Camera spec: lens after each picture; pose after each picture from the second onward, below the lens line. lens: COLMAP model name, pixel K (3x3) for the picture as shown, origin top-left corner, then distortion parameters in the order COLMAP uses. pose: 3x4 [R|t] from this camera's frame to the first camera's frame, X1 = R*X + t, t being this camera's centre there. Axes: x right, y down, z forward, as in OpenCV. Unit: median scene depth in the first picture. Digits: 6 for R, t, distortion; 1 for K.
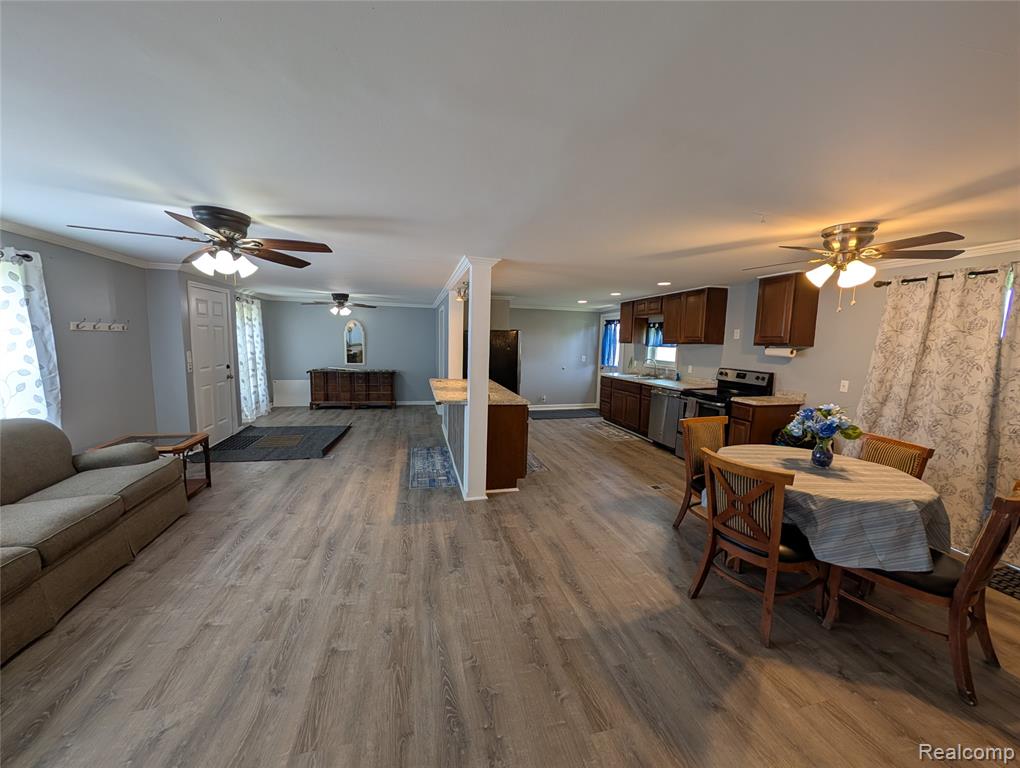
lens RADIAL K [[384.5, 0, 508.9], [0, 384.5, 386.6], [0, 0, 1]] dist [-0.001097, 0.000574]
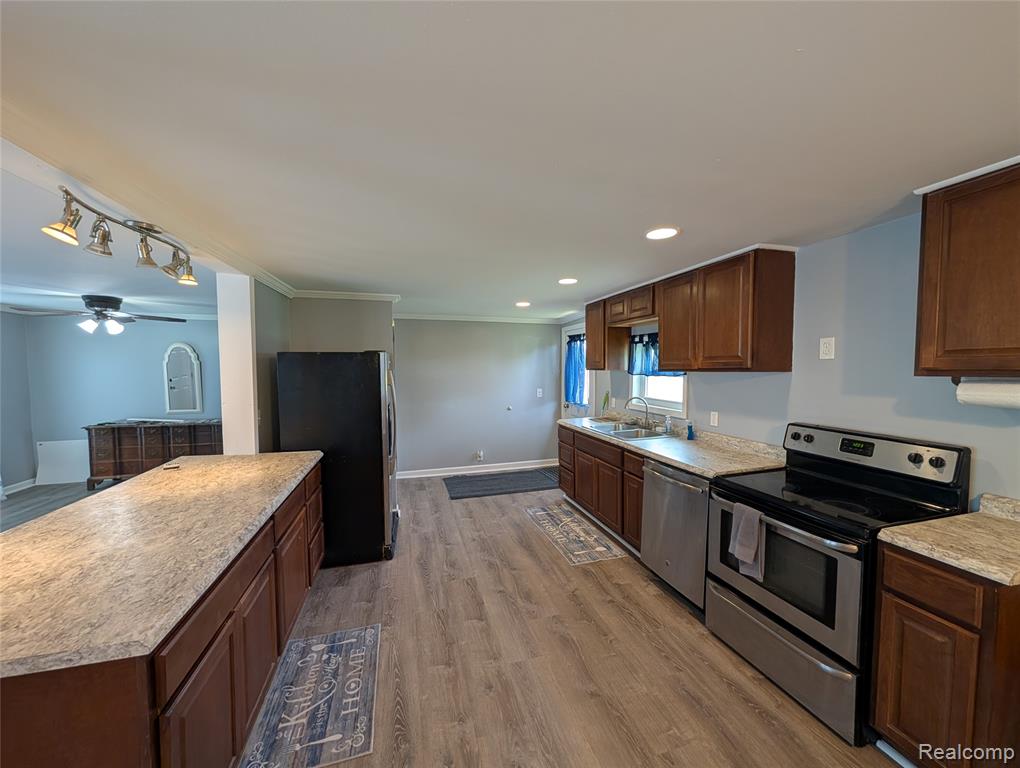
lens RADIAL K [[384.5, 0, 509.8], [0, 384.5, 386.6], [0, 0, 1]] dist [-0.001097, 0.000574]
pose [[0.999137, -0.024582, 0.033482, 0.283012], [0.026695, 0.997580, -0.064194, -0.099367], [-0.031823, 0.065032, 0.997376, 0.771325]]
